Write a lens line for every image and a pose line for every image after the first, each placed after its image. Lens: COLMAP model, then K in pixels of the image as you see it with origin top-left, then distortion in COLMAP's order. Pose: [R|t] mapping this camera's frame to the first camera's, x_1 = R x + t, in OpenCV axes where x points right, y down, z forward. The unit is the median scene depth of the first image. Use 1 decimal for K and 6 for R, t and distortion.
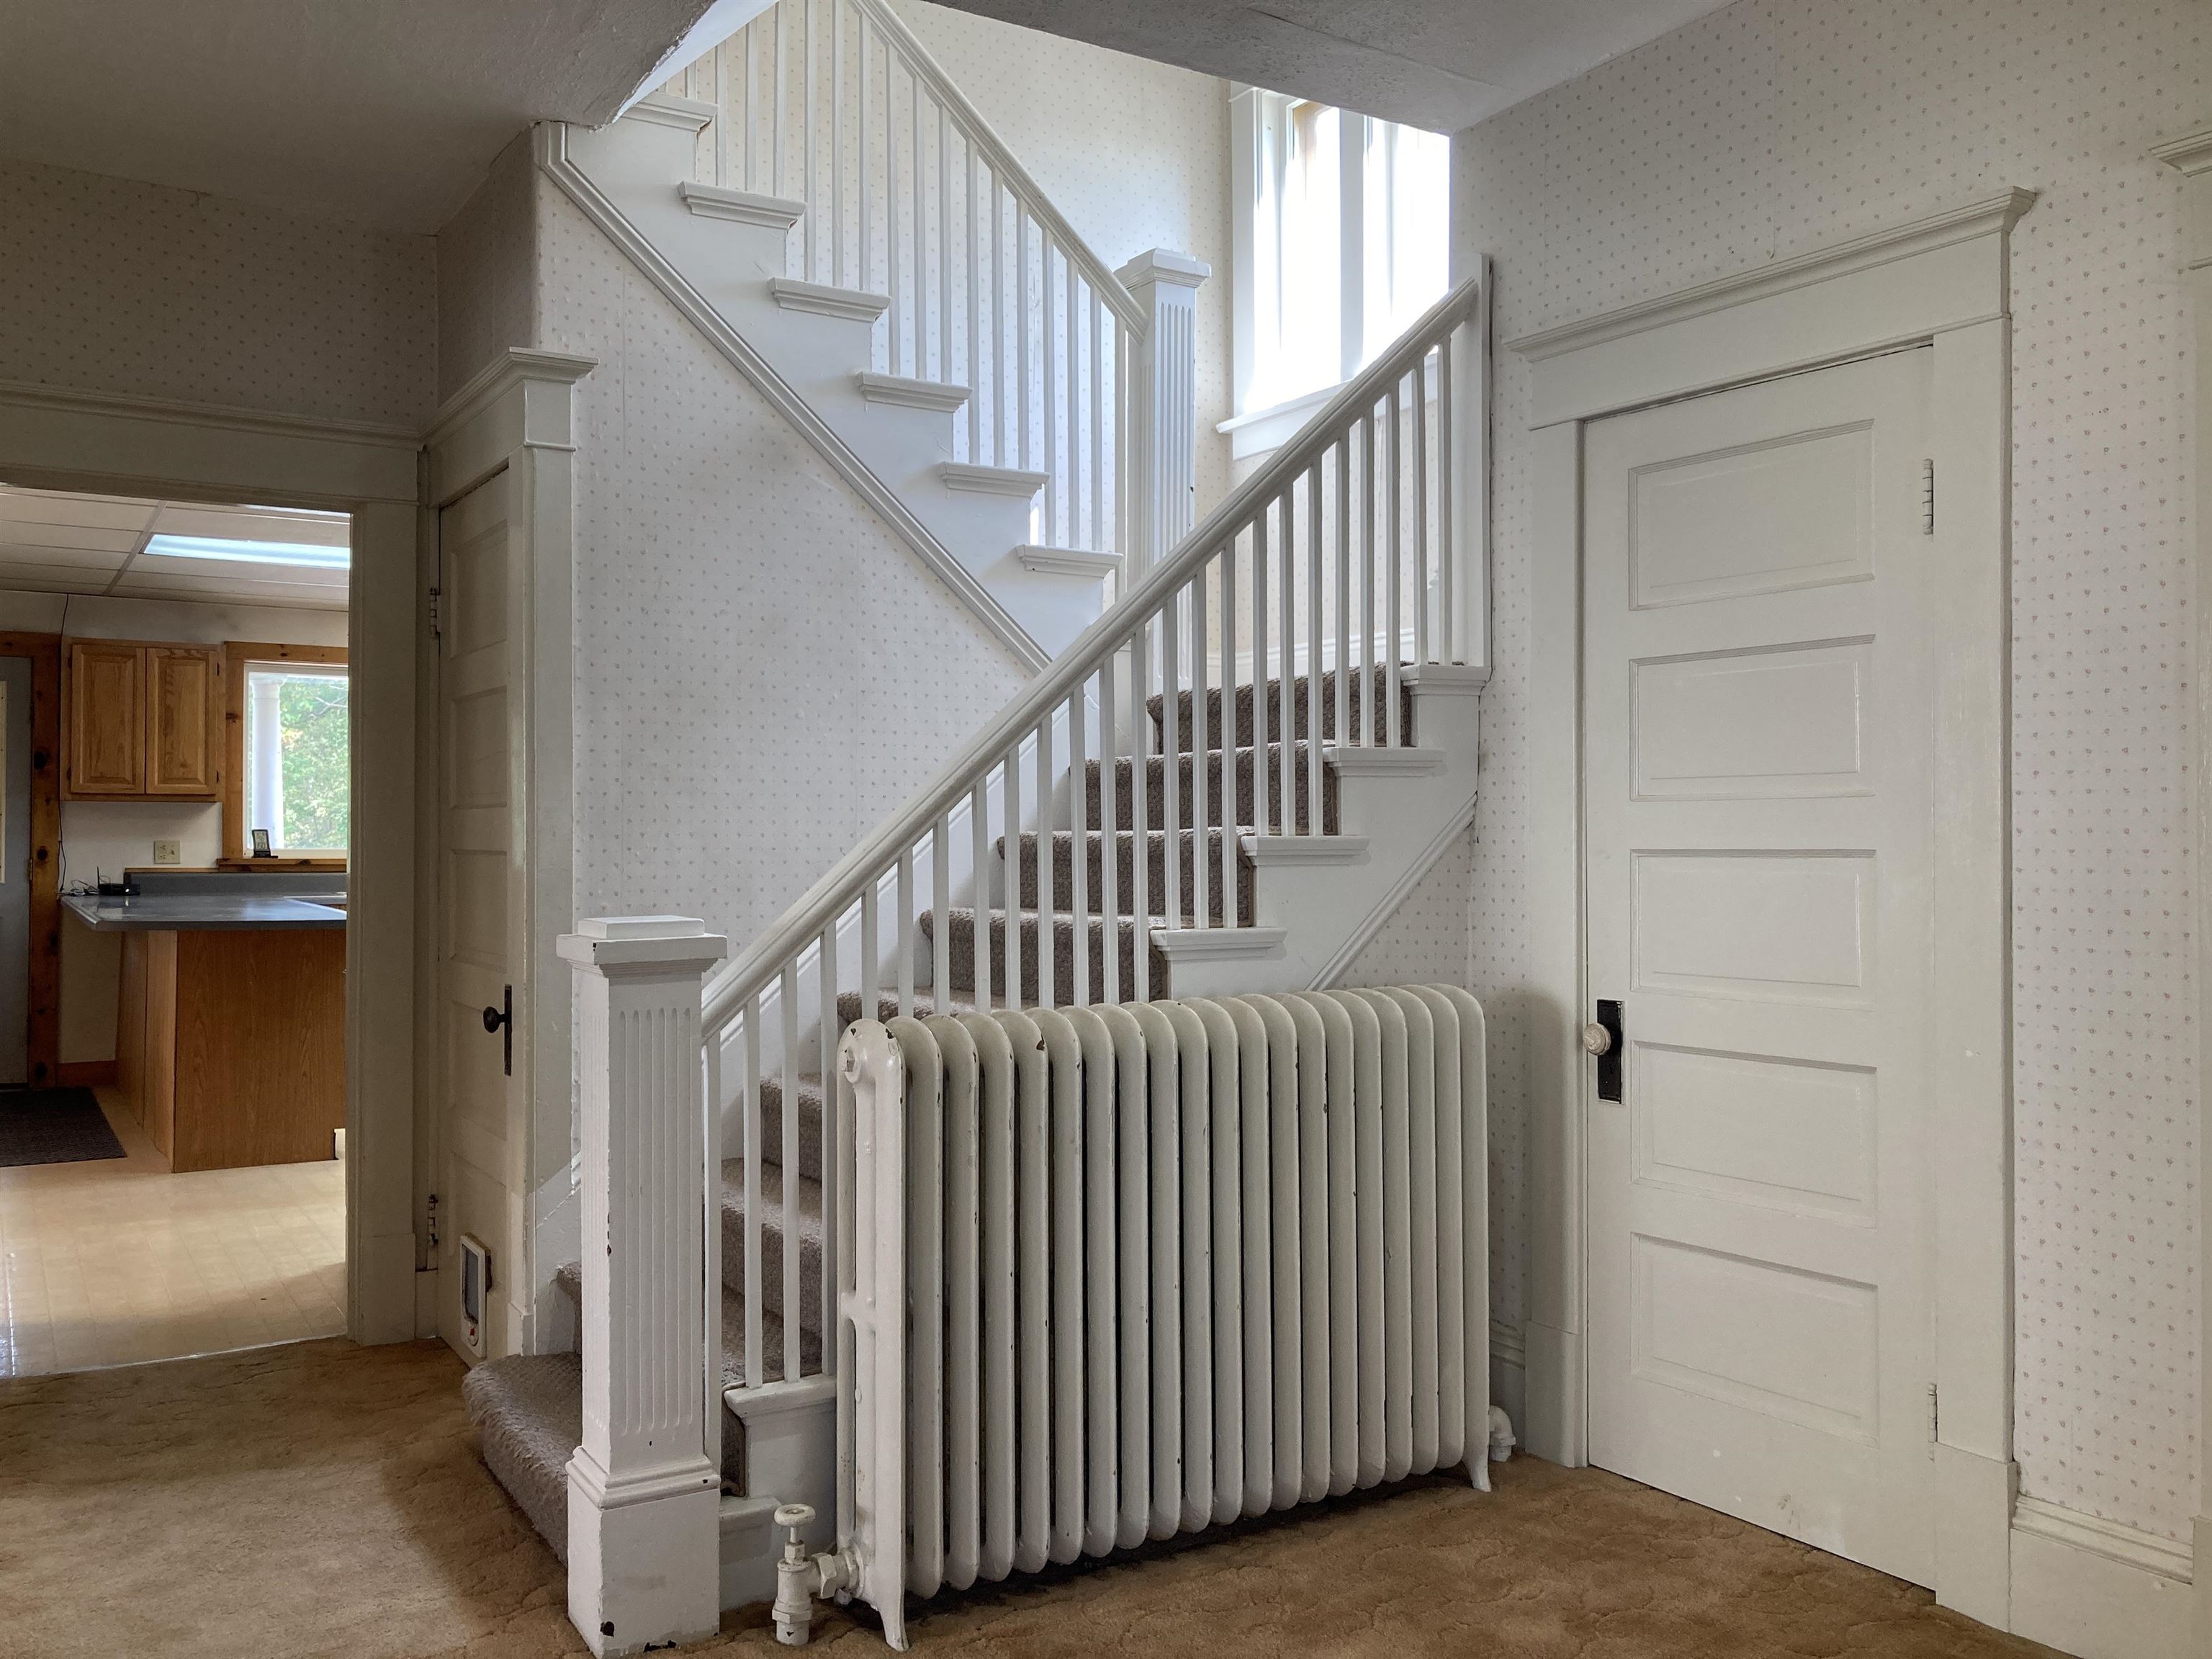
lens RADIAL K [[1842.2, 0, 1106.0], [0, 1842.2, 829.5], [0, 0, 1]] dist [0.022109, 0.007959]
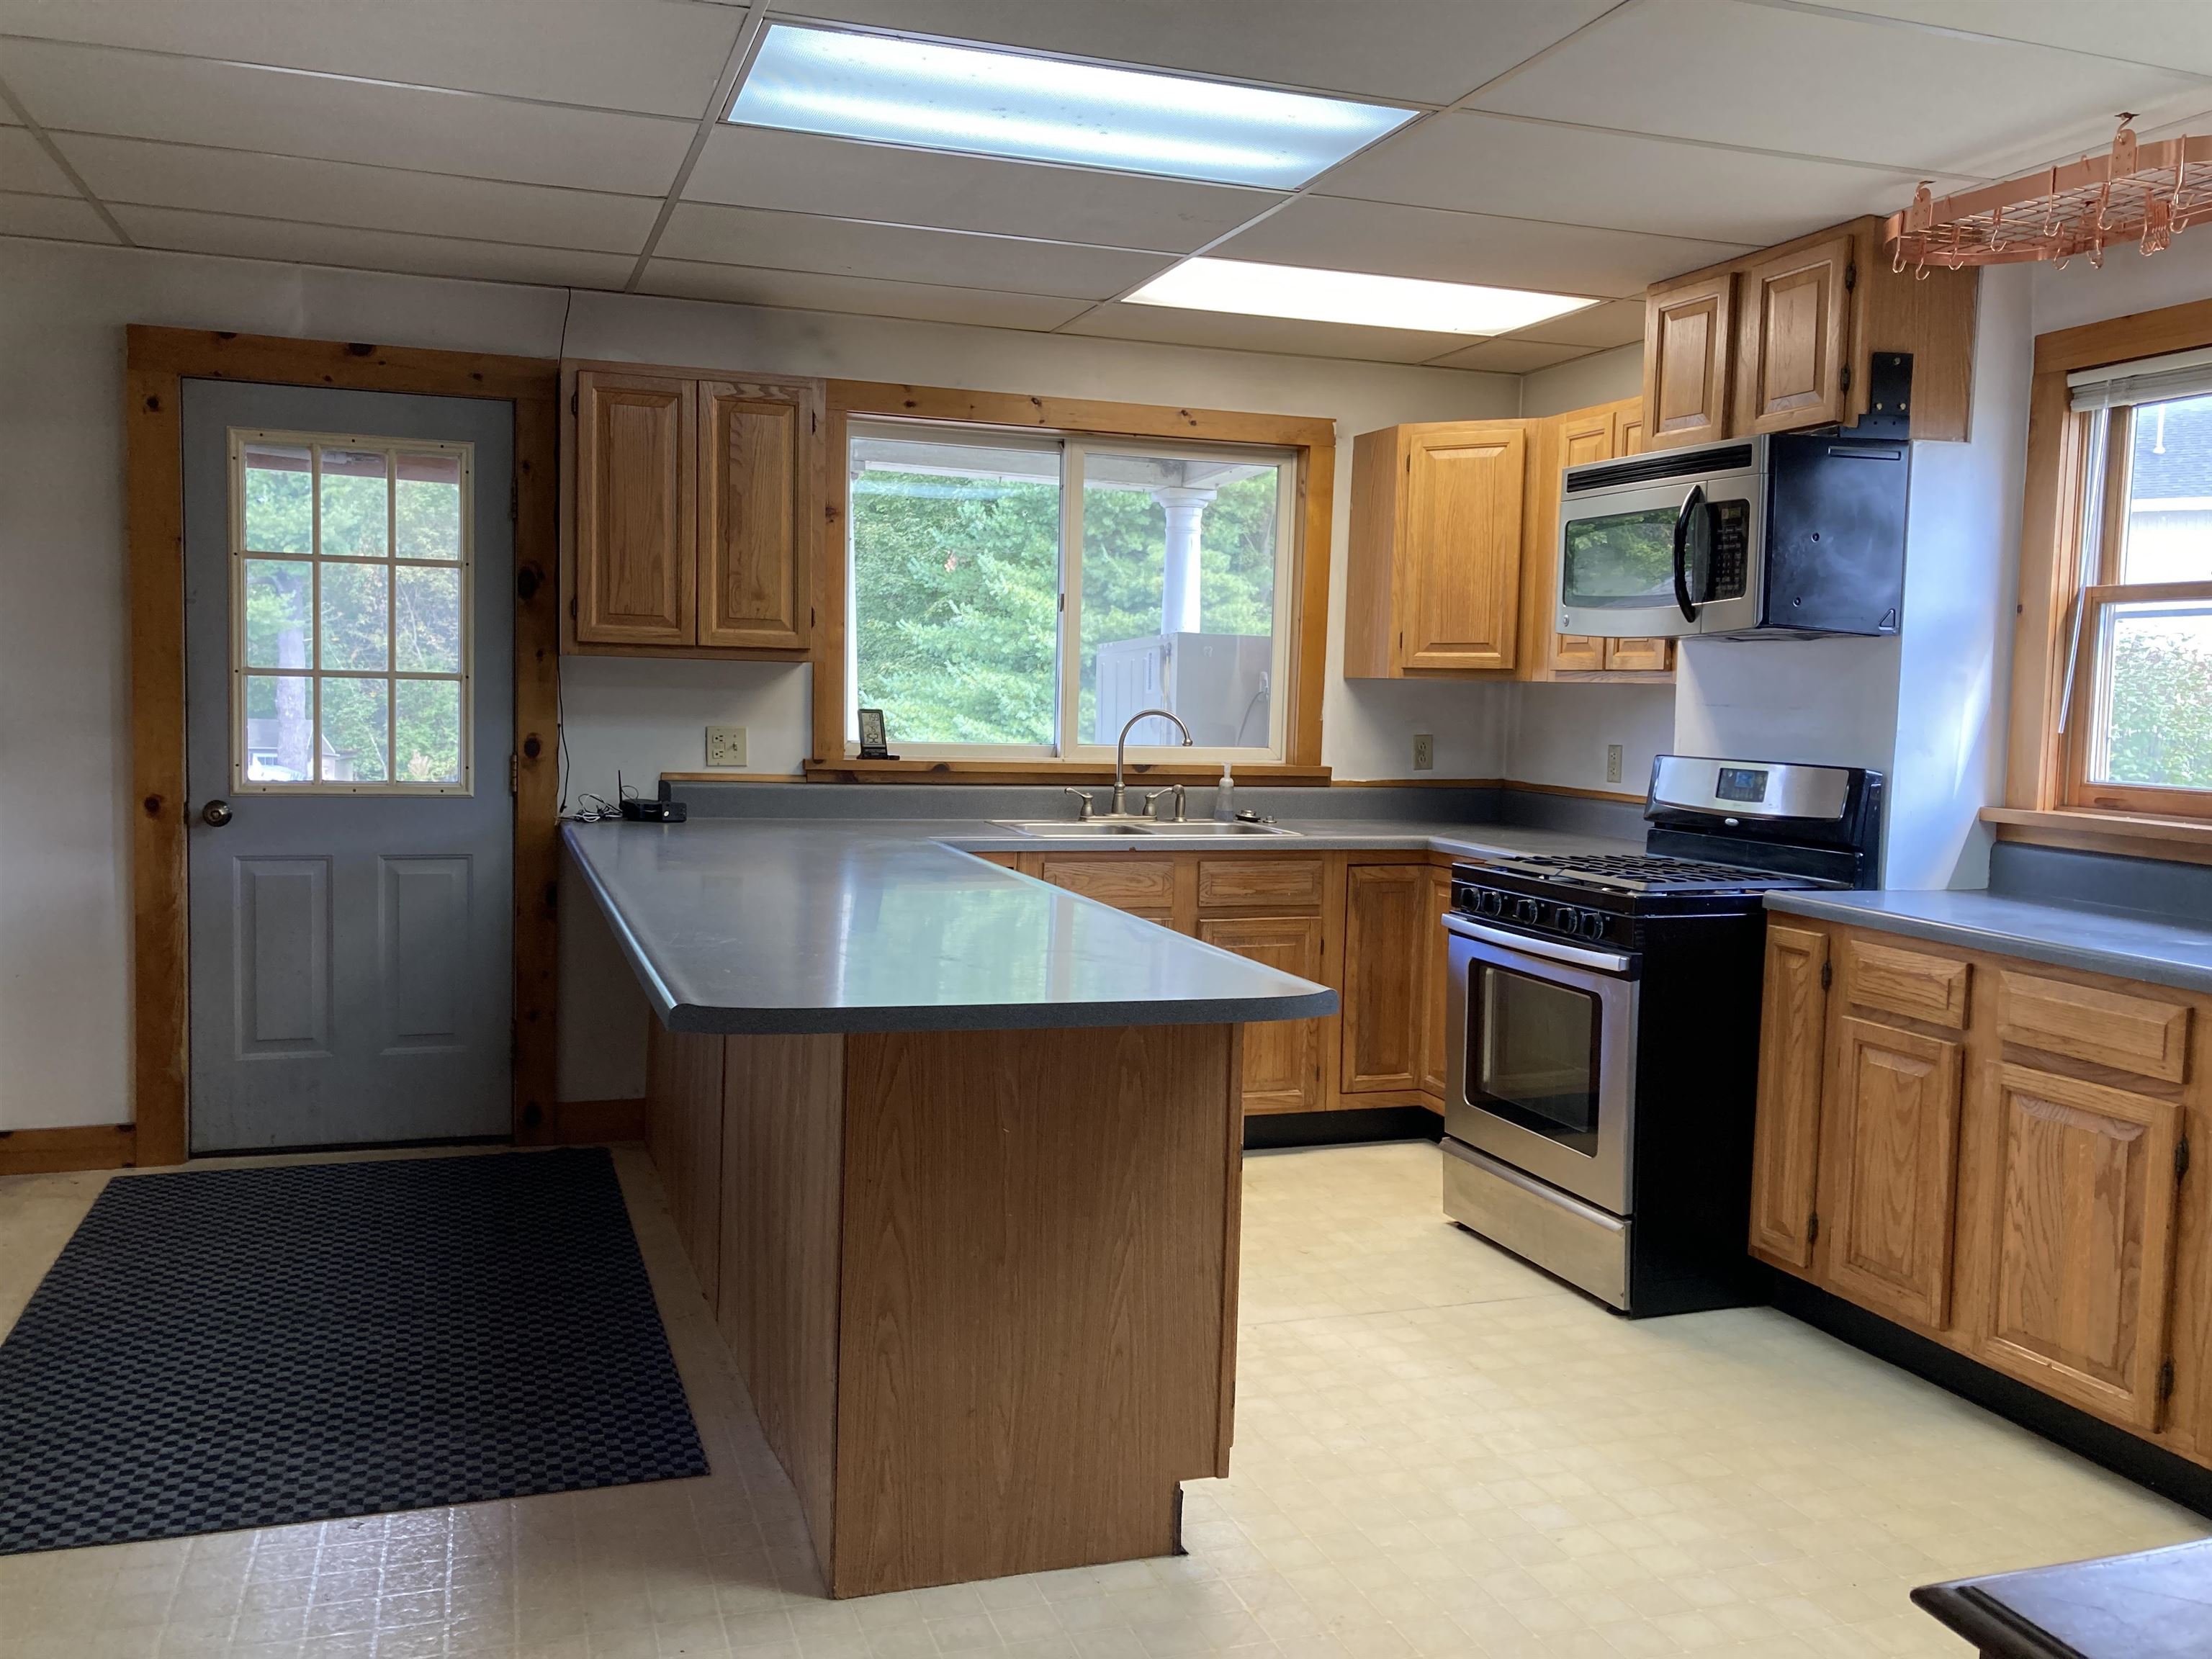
lens RADIAL K [[1842.2, 0, 1106.0], [0, 1842.2, 829.5], [0, 0, 1]] dist [0.022109, 0.007959]
pose [[0.975823, 0.035602, -0.215642, -0.272523], [-0.018908, 0.996696, 0.078991, -0.010054], [0.217742, -0.073004, 0.973272, 0.475678]]
